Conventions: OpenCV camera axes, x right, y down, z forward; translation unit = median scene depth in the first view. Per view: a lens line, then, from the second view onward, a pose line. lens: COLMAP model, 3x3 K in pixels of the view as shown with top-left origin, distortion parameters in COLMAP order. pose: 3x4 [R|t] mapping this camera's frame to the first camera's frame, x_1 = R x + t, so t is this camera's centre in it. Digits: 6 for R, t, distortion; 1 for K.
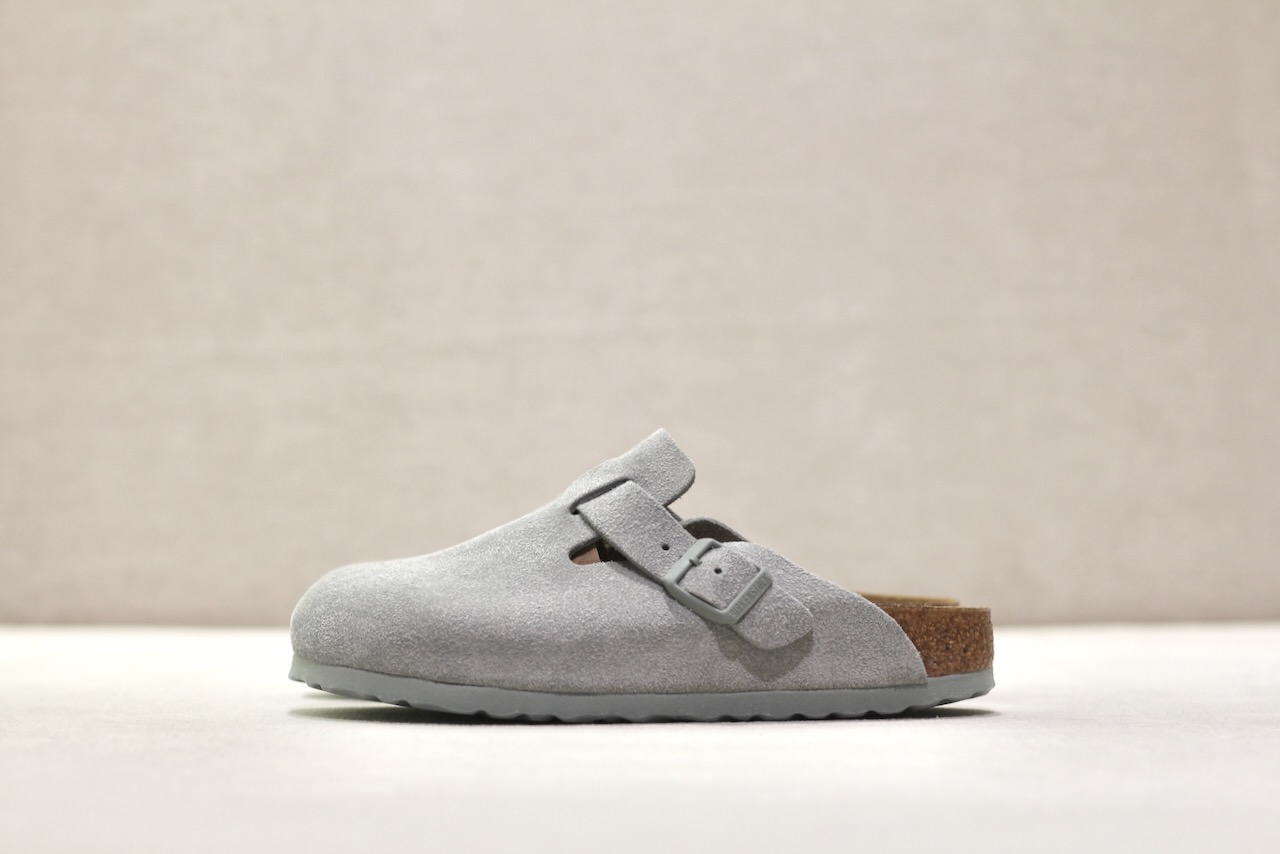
lens RADIAL K [[3184.1, 0, 640.0], [0, 3184.1, 427.0], [0, 0, 1]] dist [-0.119399, -0.129169]
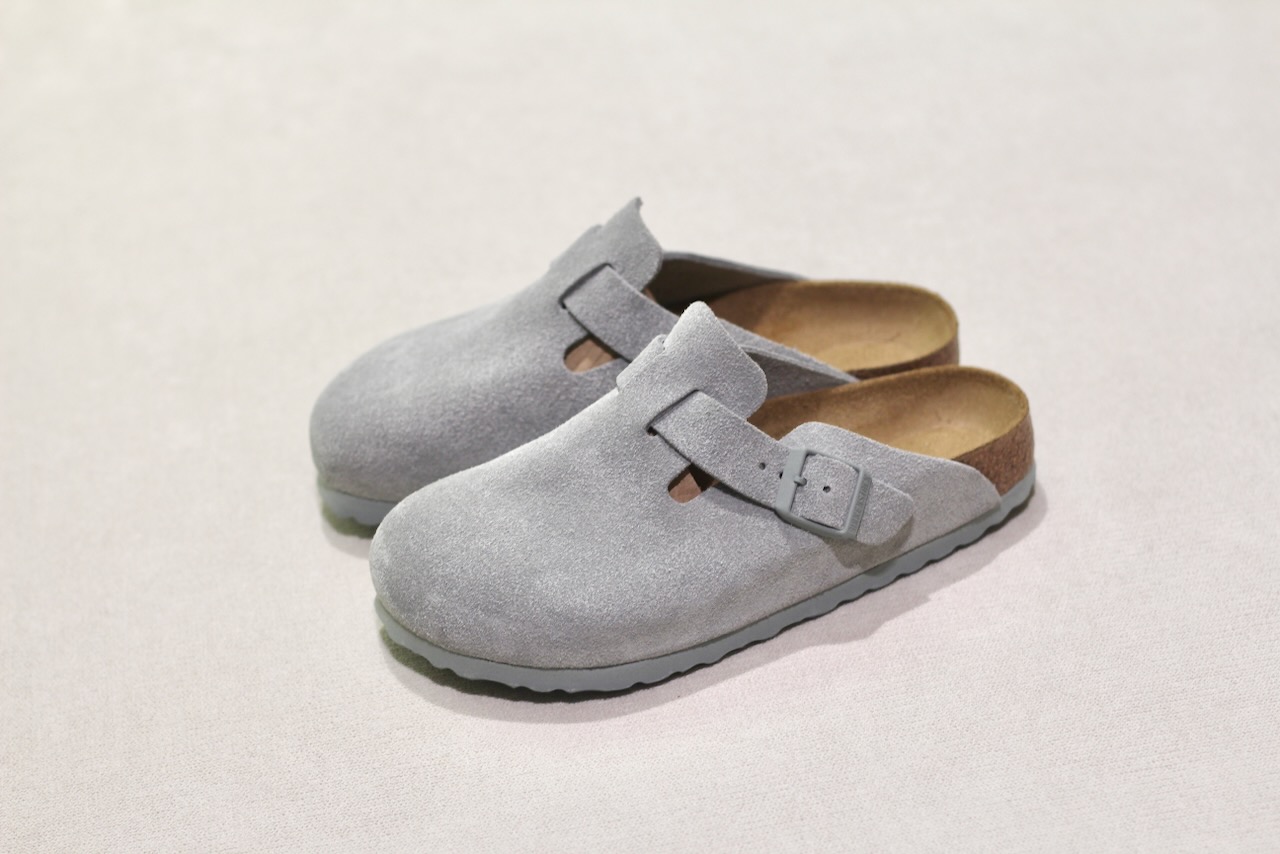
lens RADIAL K [[3184.1, 0, 640.0], [0, 3184.1, 427.0], [0, 0, 1]] dist [-0.119399, -0.129169]
pose [[0.923968, -0.276456, 0.264302, -0.293995], [0.083870, 0.820672, 0.565210, -0.551101], [-0.373161, -0.500069, 0.781461, 0.238230]]
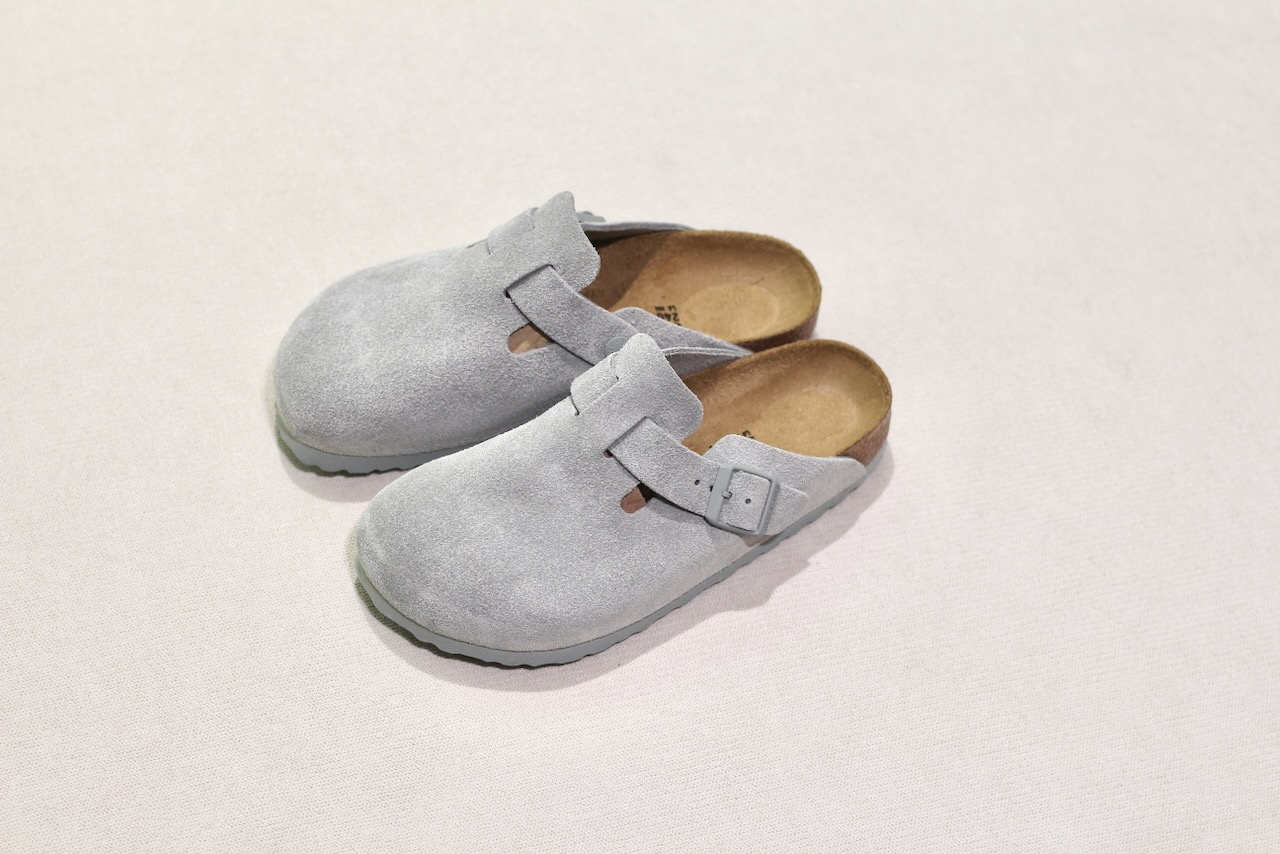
lens RADIAL K [[3184.1, 0, 640.0], [0, 3184.1, 427.0], [0, 0, 1]] dist [-0.119399, -0.129169]
pose [[0.862357, -0.351858, 0.364055, -0.449775], [-0.103049, 0.582021, 0.806618, -0.960793], [-0.495702, -0.733109, 0.465651, 0.469232]]
